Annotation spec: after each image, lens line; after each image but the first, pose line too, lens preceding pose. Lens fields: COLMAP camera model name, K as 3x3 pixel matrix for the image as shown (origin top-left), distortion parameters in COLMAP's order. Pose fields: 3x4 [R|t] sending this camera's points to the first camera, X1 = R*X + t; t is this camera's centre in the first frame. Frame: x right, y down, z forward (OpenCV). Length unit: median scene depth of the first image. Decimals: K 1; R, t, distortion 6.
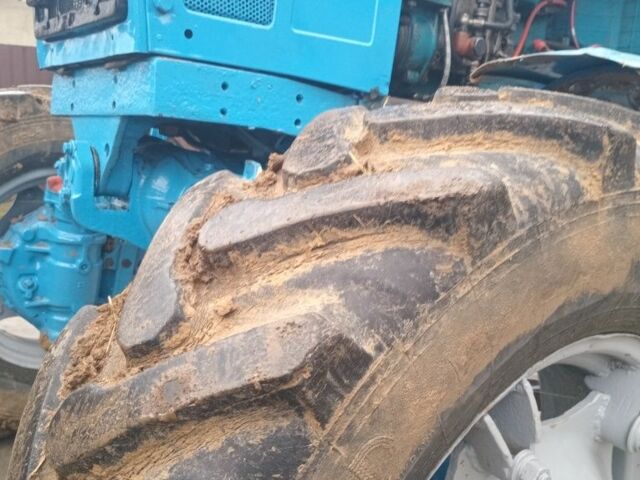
lens RADIAL K [[662.8, 0, 320.0], [0, 662.8, 240.0], [0, 0, 1]] dist [0.115725, -0.259874]
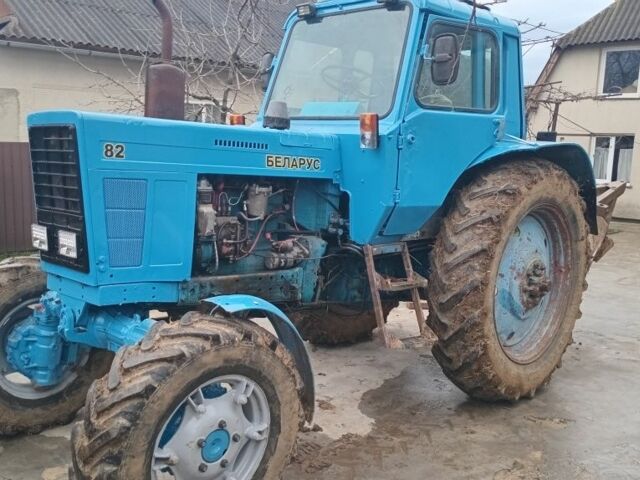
lens RADIAL K [[662.8, 0, 320.0], [0, 662.8, 240.0], [0, 0, 1]] dist [0.115725, -0.259874]
pose [[0.988062, -0.041481, 0.148364, 0.518720], [0.044111, 0.998922, -0.014478, -0.731603], [-0.147603, 0.020850, 0.988827, -3.808885]]
